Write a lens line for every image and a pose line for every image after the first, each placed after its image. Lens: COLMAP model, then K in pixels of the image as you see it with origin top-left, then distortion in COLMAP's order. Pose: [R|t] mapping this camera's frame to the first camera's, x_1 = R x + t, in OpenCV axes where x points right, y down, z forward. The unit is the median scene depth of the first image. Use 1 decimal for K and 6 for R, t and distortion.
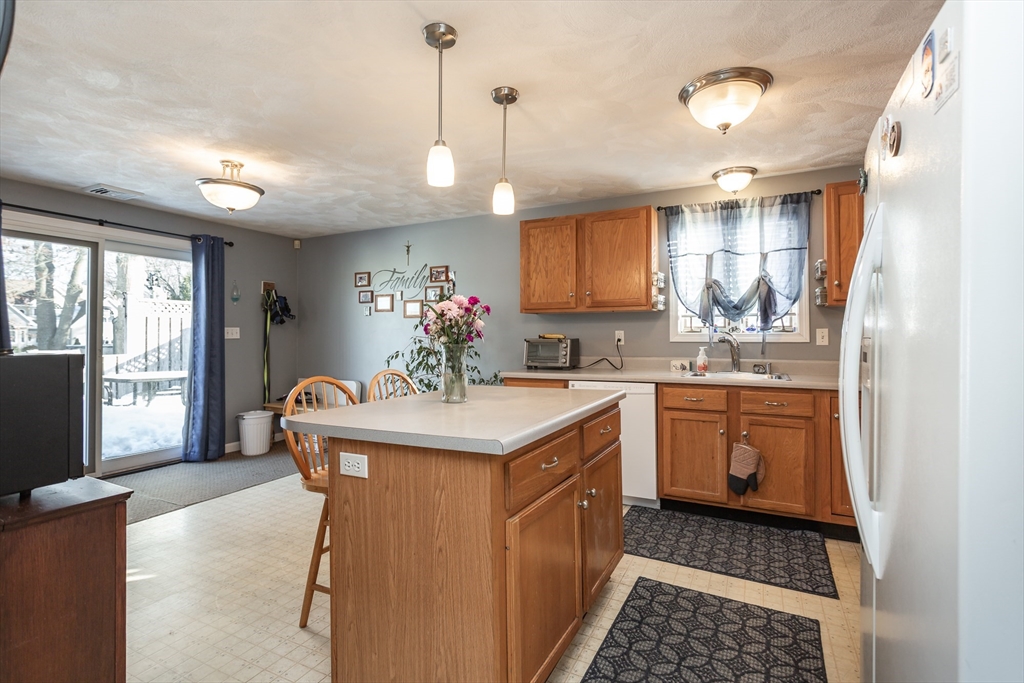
lens RADIAL K [[488.0, 0, 509.0], [0, 488.0, 330.3], [0, 0, 1]] dist [0.000872, 0.001132]
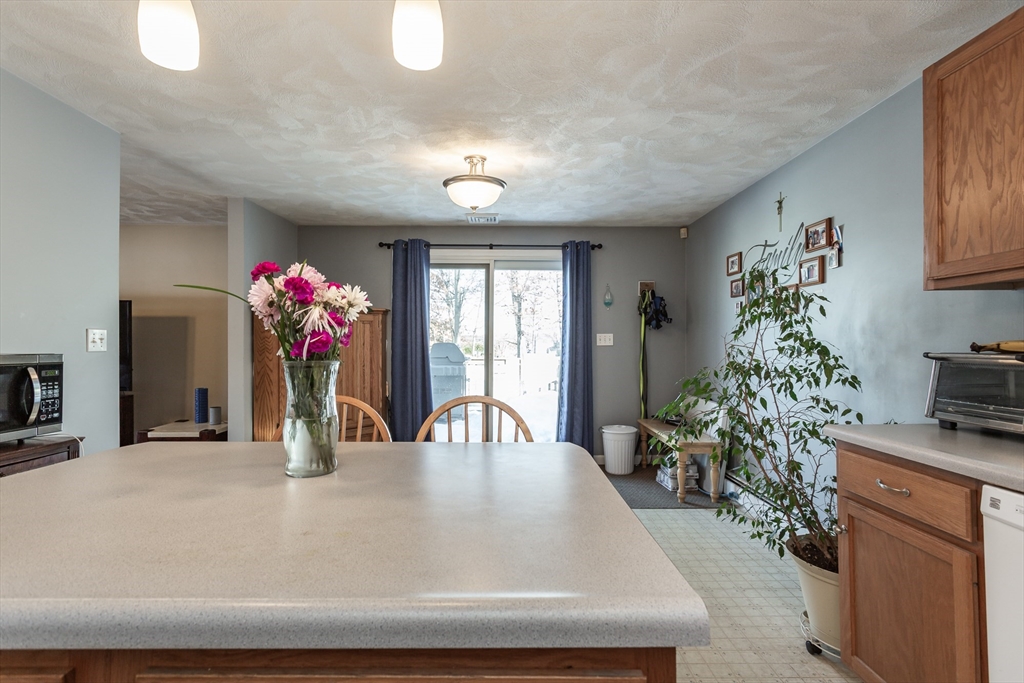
lens RADIAL K [[483.4, 0, 512.0], [0, 483.4, 341.5], [0, 0, 1]] dist [0.001156, 0.000644]
pose [[0.464588, 0.001978, -0.885525, 0.283726], [0.007244, 0.999956, 0.006035, 0.003801], [0.885497, -0.009218, 0.464553, 0.618727]]
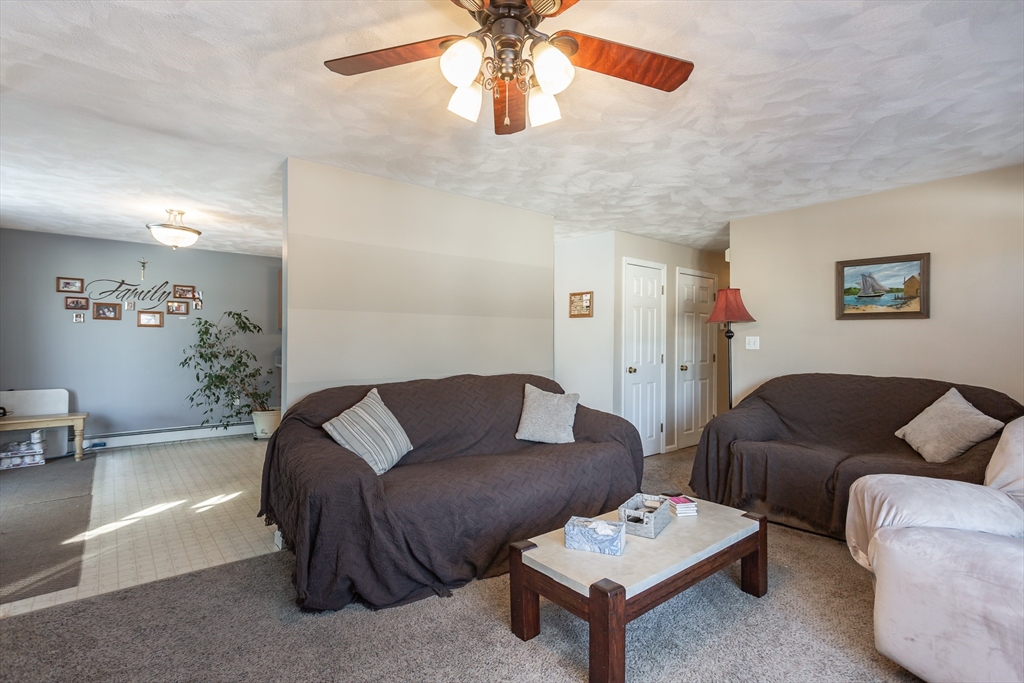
lens RADIAL K [[483.4, 0, 512.0], [0, 483.4, 341.5], [0, 0, 1]] dist [0.001156, 0.000644]
pose [[0.375700, 0.004798, 0.926729, -1.403642], [-0.010451, 0.999945, -0.000940, 0.000656], [-0.926682, -0.009332, 0.375729, -0.303846]]
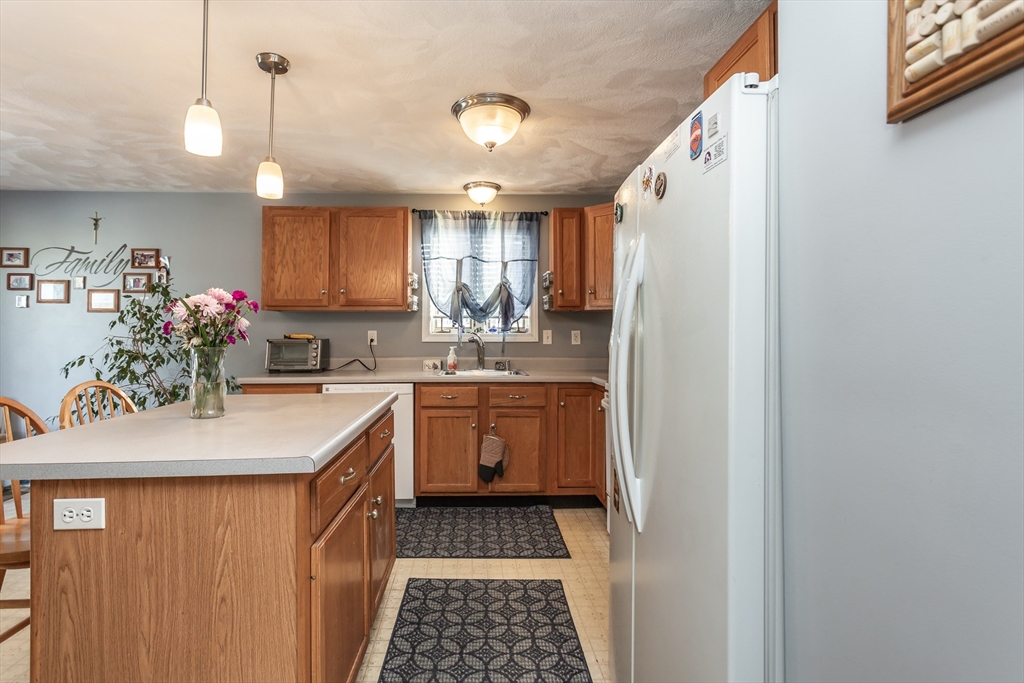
lens RADIAL K [[499.3, 0, 487.6], [0, 499.3, 324.2], [0, 0, 1]] dist [0.000382, 0.001884]
pose [[0.876547, 0.011915, 0.481170, -0.065590], [-0.007010, 0.999904, -0.011990, -0.002211], [-0.481266, 0.007137, 0.876546, 0.019097]]
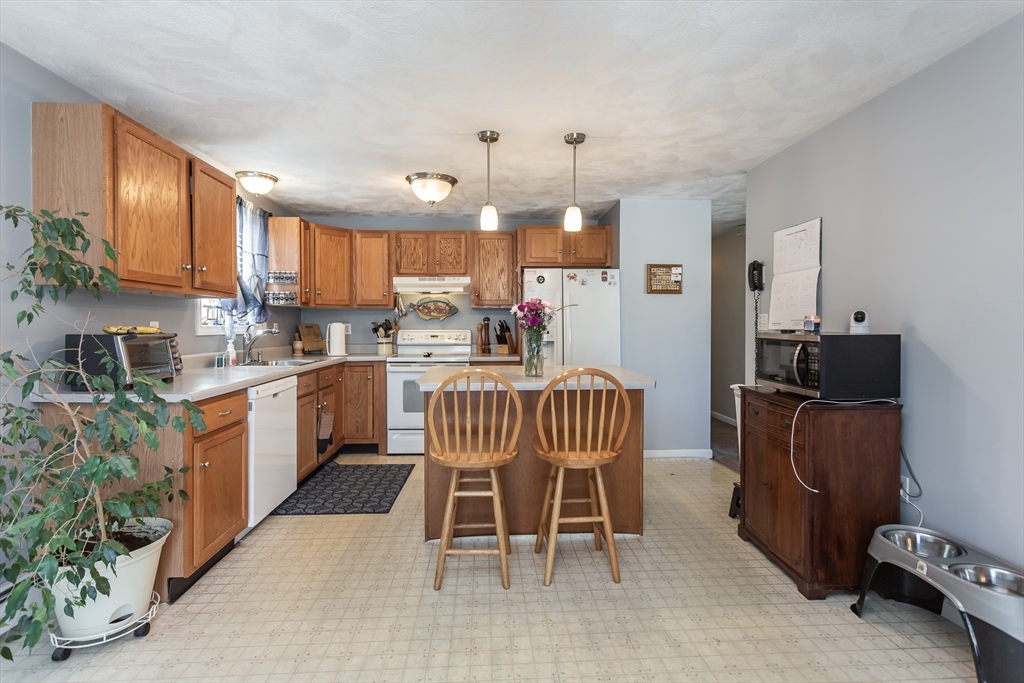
lens RADIAL K [[488.0, 0, 509.0], [0, 488.0, 330.3], [0, 0, 1]] dist [0.000872, 0.001132]
pose [[-0.510339, -0.004118, 0.859963, -0.795149], [-0.000833, 0.999990, 0.004294, 0.012994], [-0.859973, 0.001475, -0.510338, 1.127624]]
